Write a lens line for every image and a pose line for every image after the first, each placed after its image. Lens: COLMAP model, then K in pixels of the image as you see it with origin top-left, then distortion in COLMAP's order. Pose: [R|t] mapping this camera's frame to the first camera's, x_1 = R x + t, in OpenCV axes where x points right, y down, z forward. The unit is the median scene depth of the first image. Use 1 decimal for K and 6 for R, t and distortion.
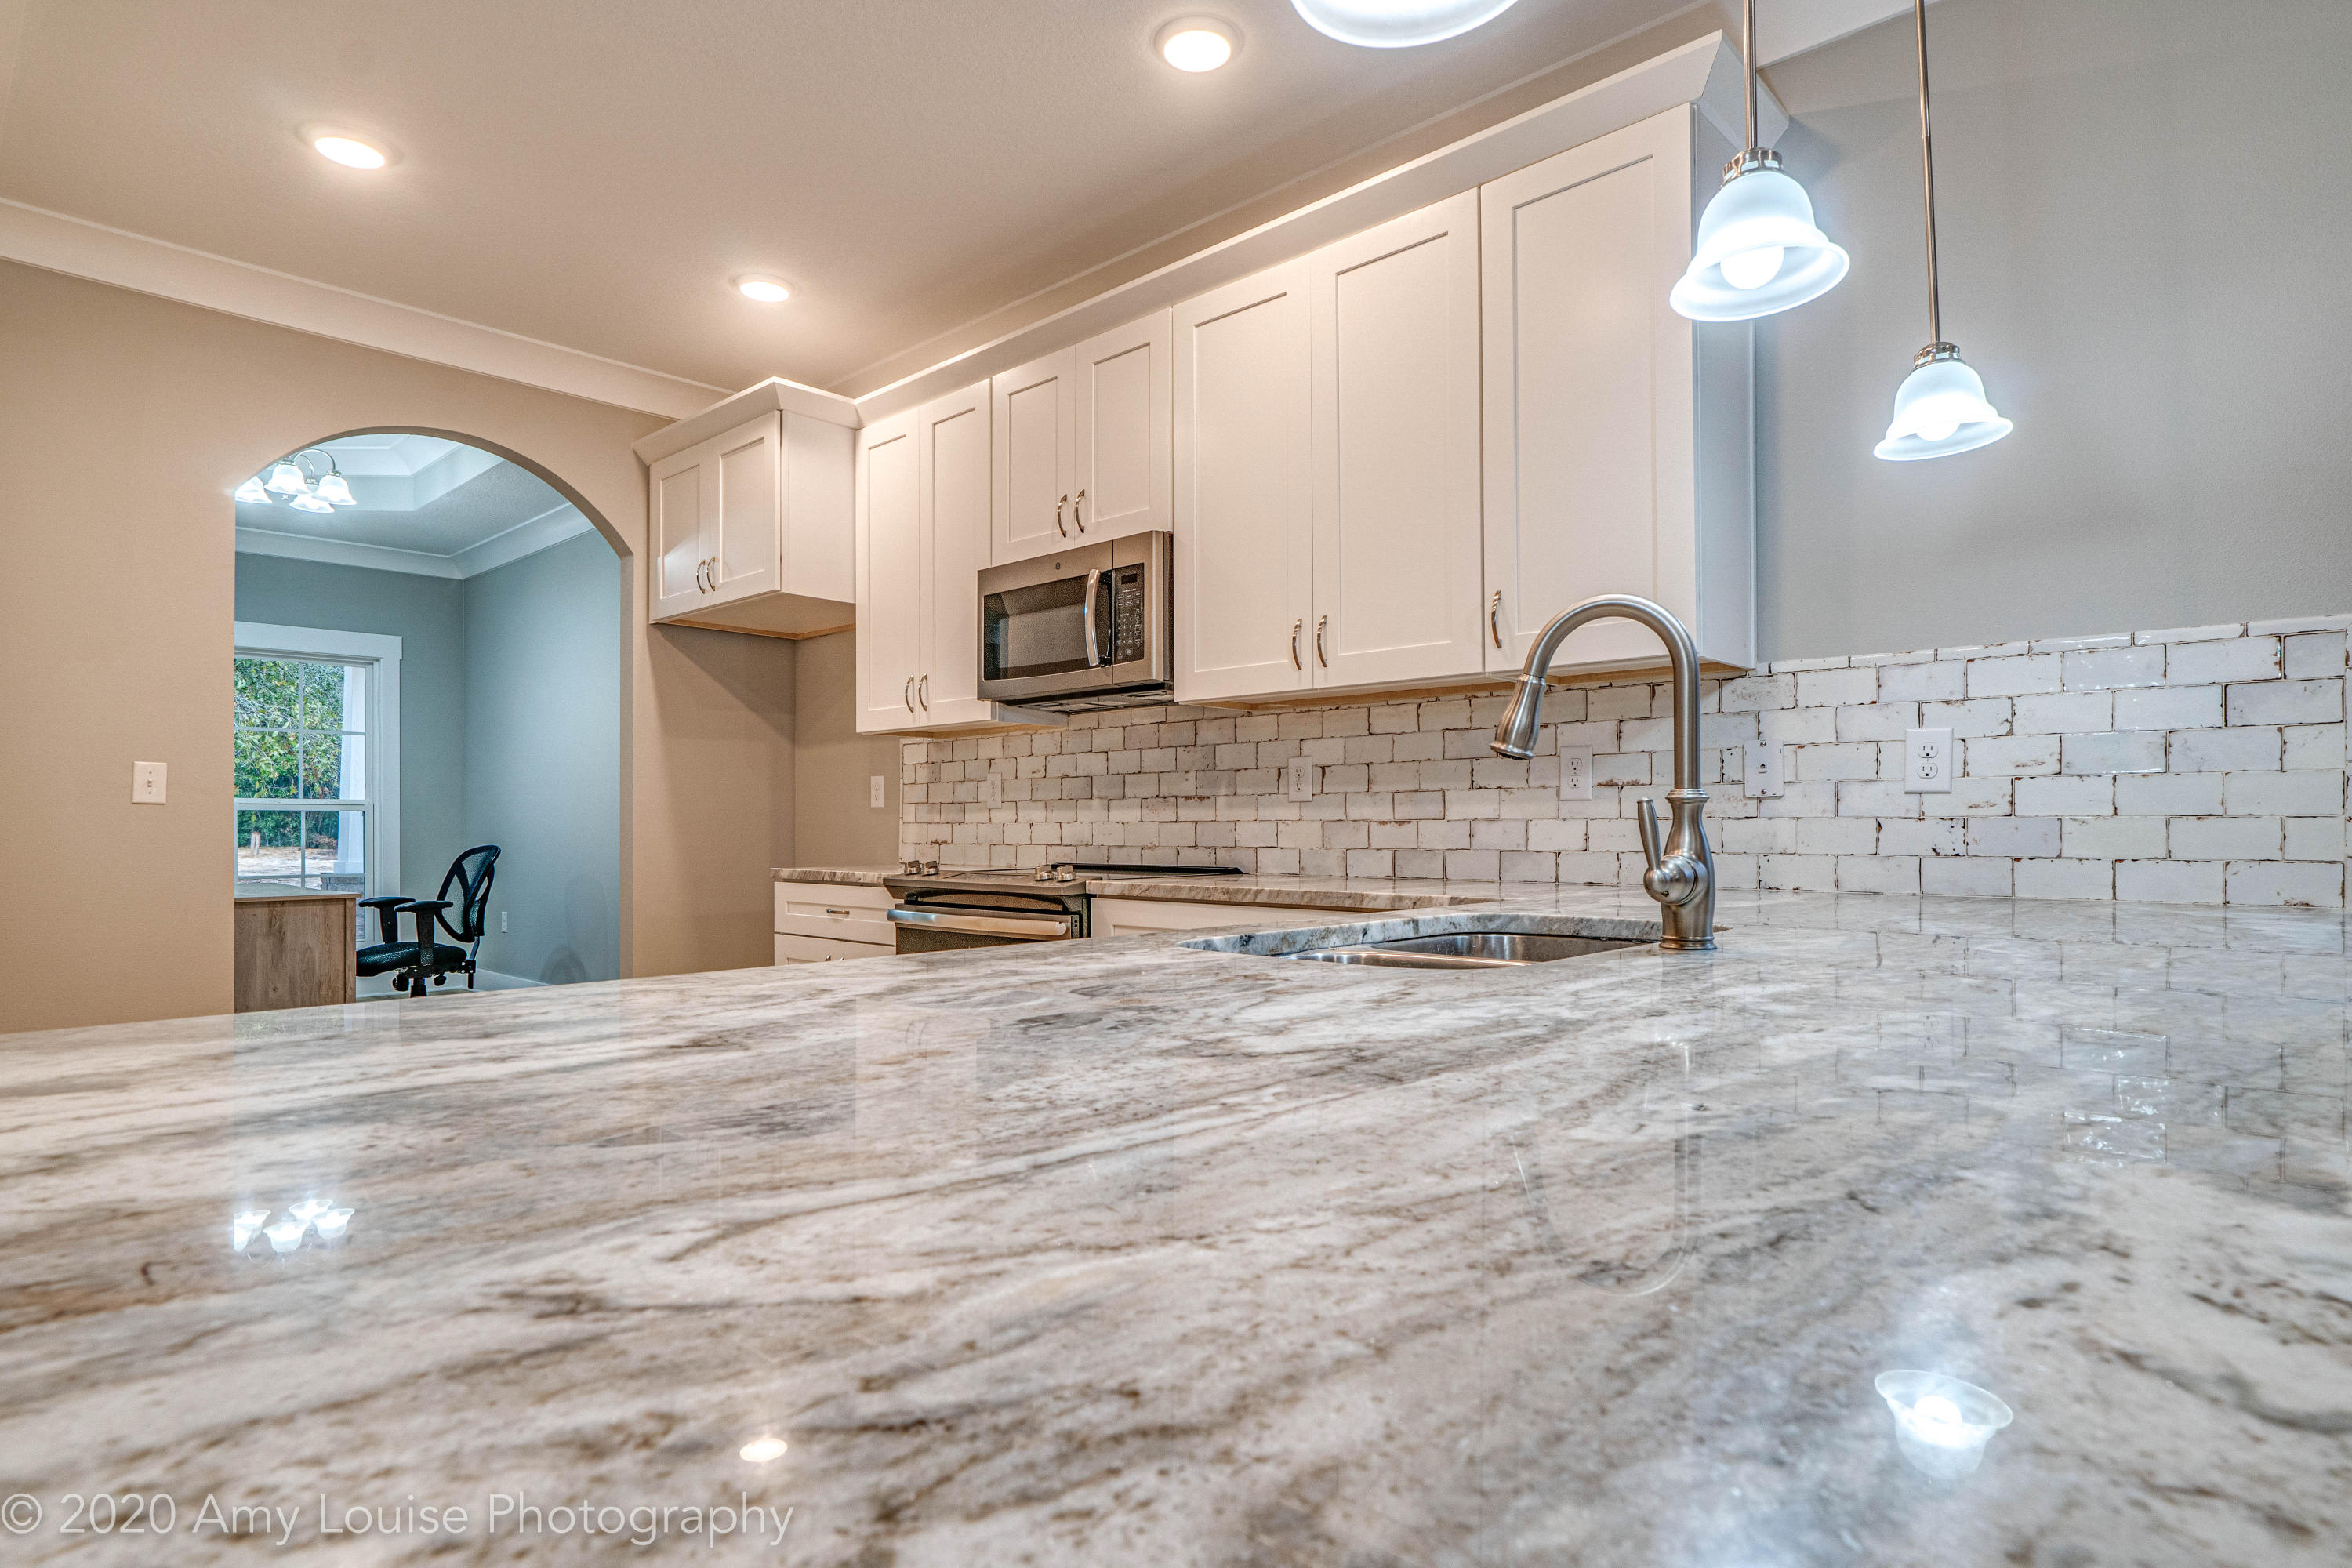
lens RADIAL K [[1259.5, 0, 1171.0], [0, 1259.5, 827.5], [0, 0, 1]] dist [-0.004087, -0.000982]
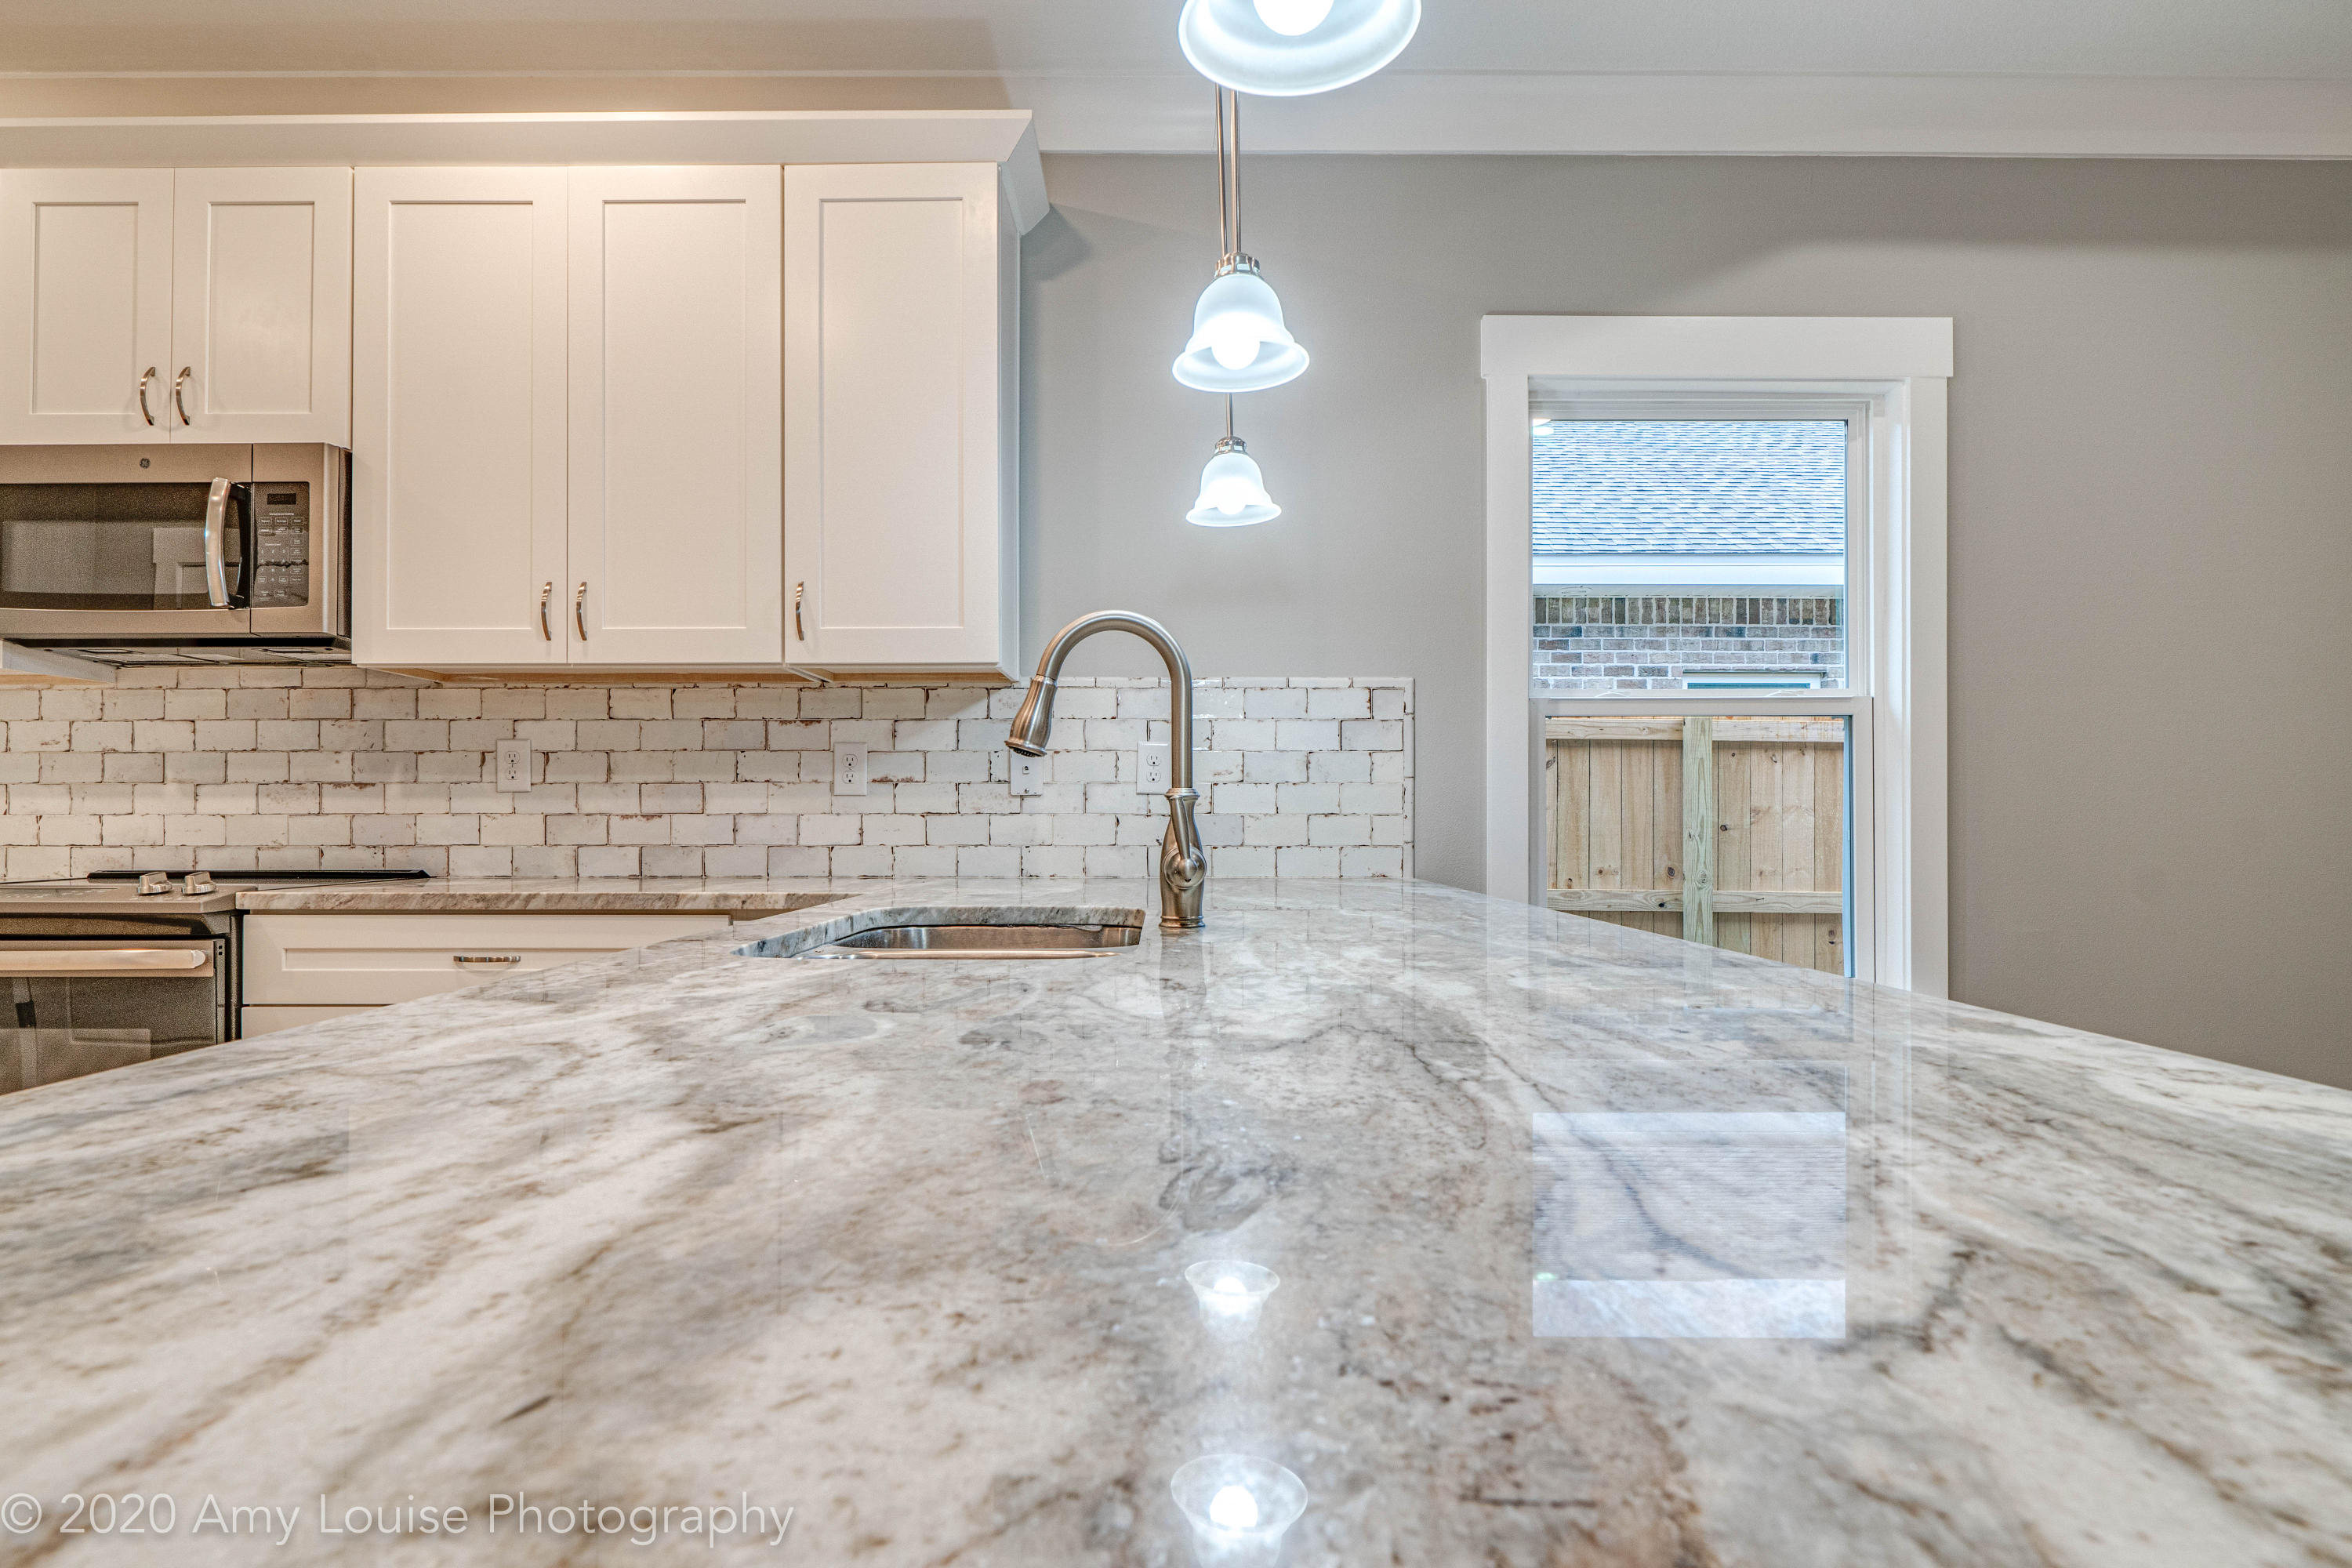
lens RADIAL K [[1259.5, 0, 1166.1], [0, 1259.5, 813.3], [0, 0, 1]] dist [-0.004087, -0.000982]
pose [[0.730247, 0.007164, 0.683146, -0.159192], [-0.001045, 0.999956, -0.009369, 0.001674], [-0.683183, 0.006128, 0.730222, 0.068747]]
